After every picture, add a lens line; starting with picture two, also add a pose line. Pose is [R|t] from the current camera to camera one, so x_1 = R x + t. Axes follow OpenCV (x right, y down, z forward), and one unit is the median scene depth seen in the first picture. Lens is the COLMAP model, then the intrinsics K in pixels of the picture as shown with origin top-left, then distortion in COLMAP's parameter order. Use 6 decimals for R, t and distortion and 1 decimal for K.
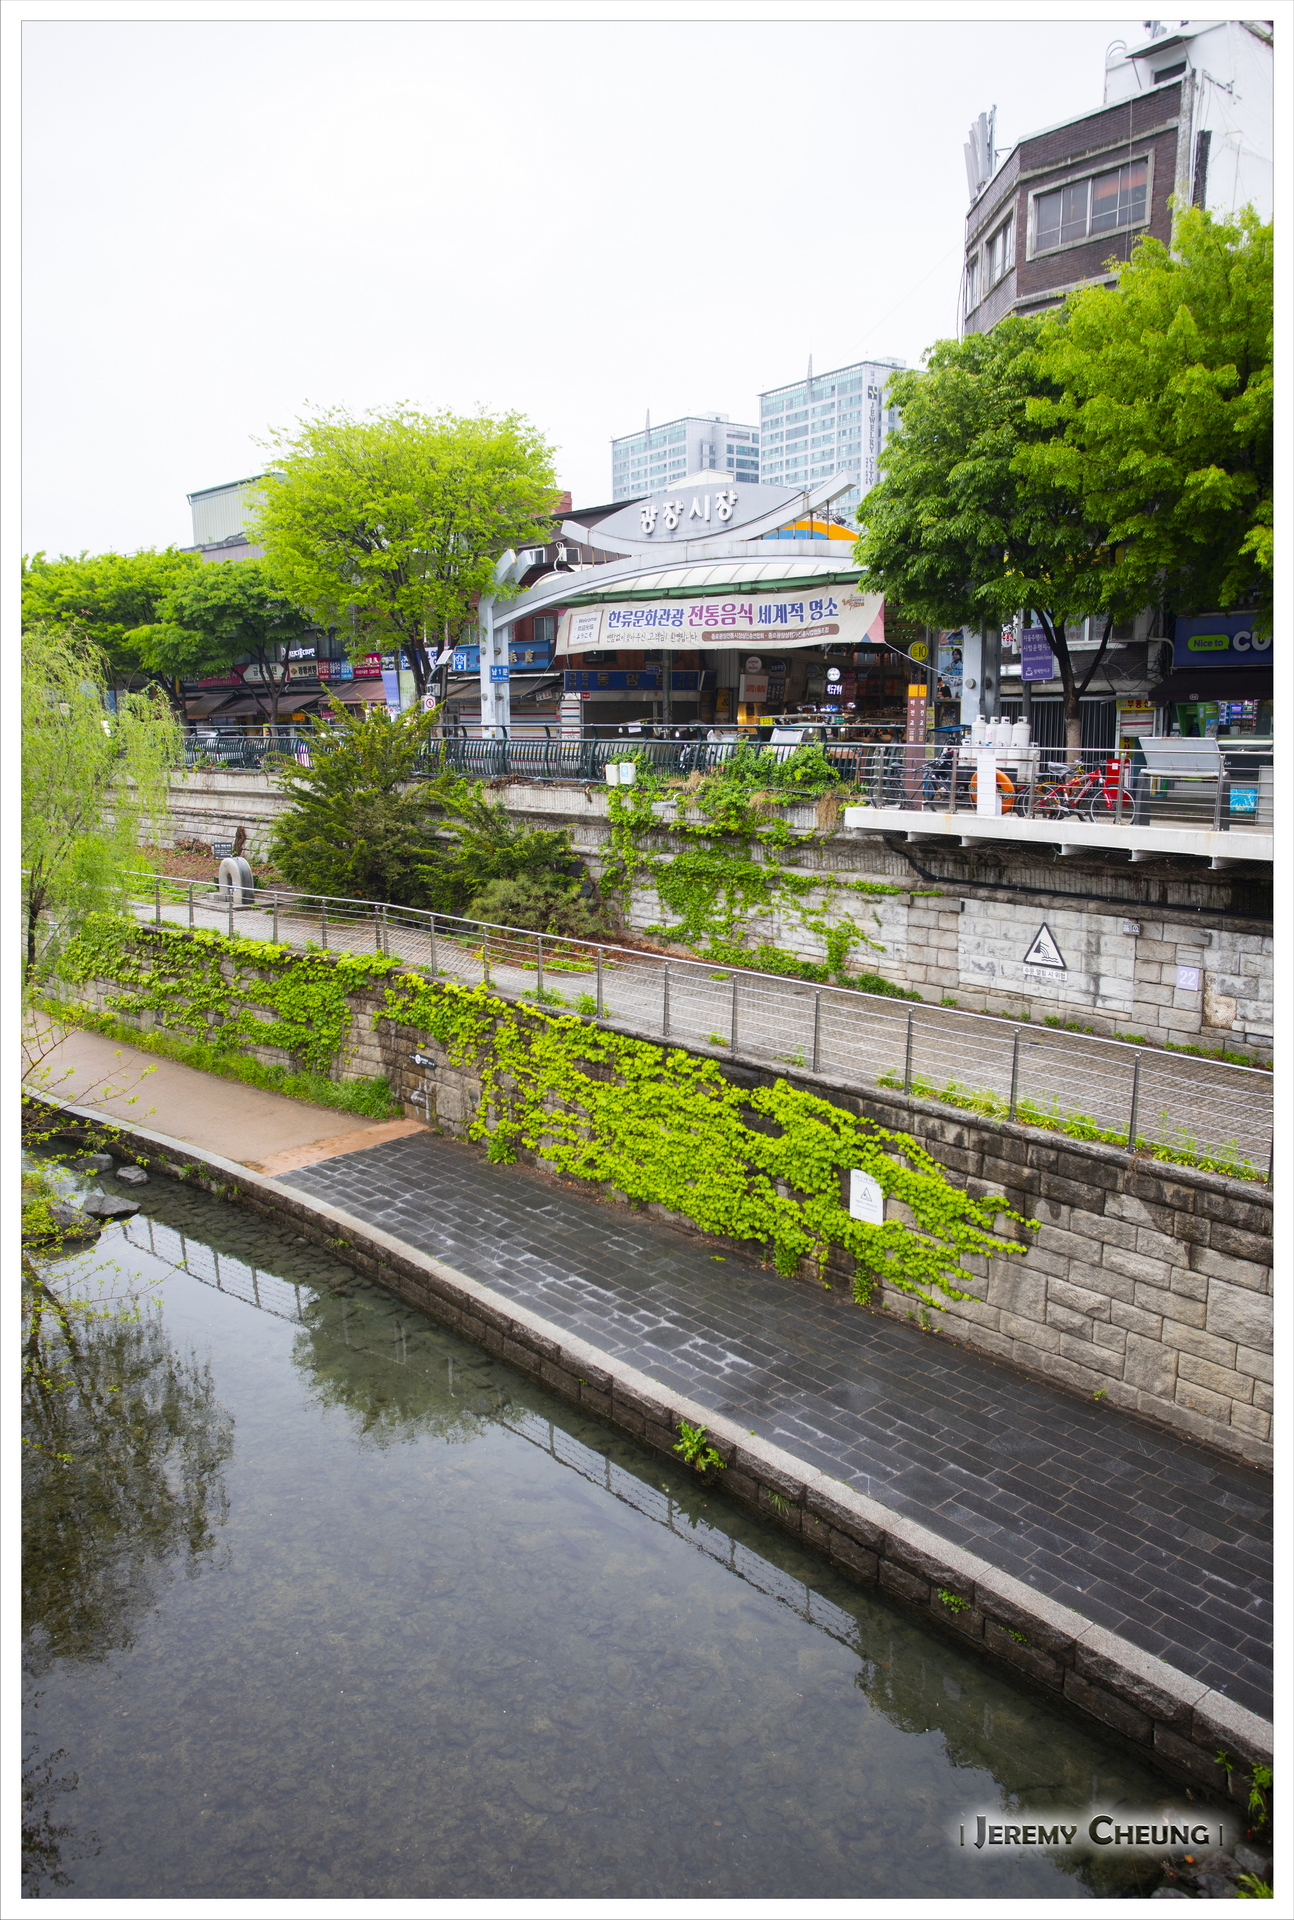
lens RADIAL K [[1364.1, 0, 647.0], [0, 1364.1, 960.0], [0, 0, 1]] dist [-0.026262, 0.117773]
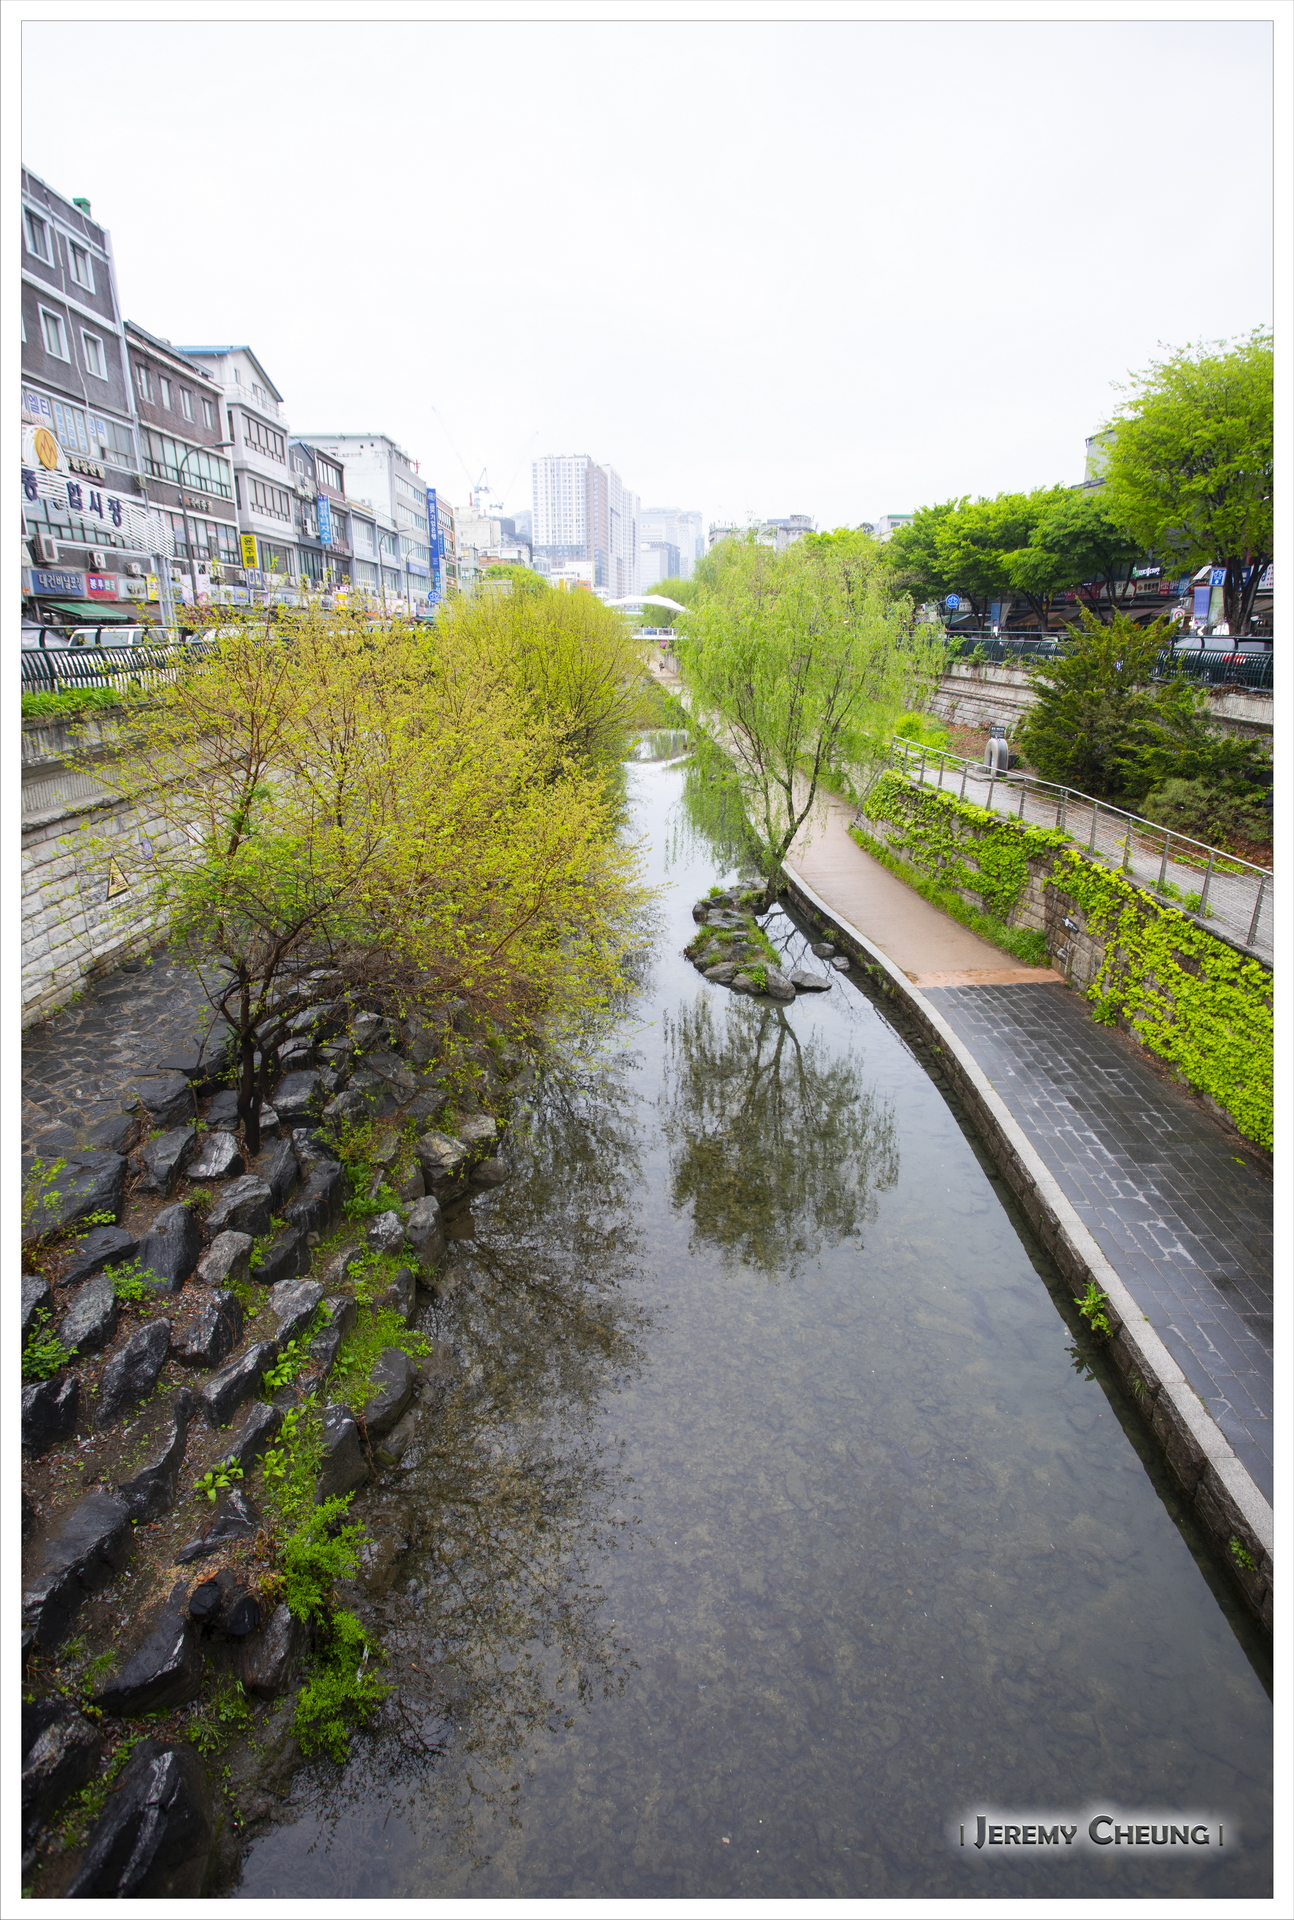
lens RADIAL K [[1033.3, 0, 645.4], [0, 1033.3, 943.3], [0, 0, 1]] dist [-0.031915, 0.038965]
pose [[0.757587, 0.212907, -0.617035, 0.112689], [-0.135010, 0.975978, 0.170997, -0.013464], [0.638619, -0.046239, 0.768133, 0.074859]]
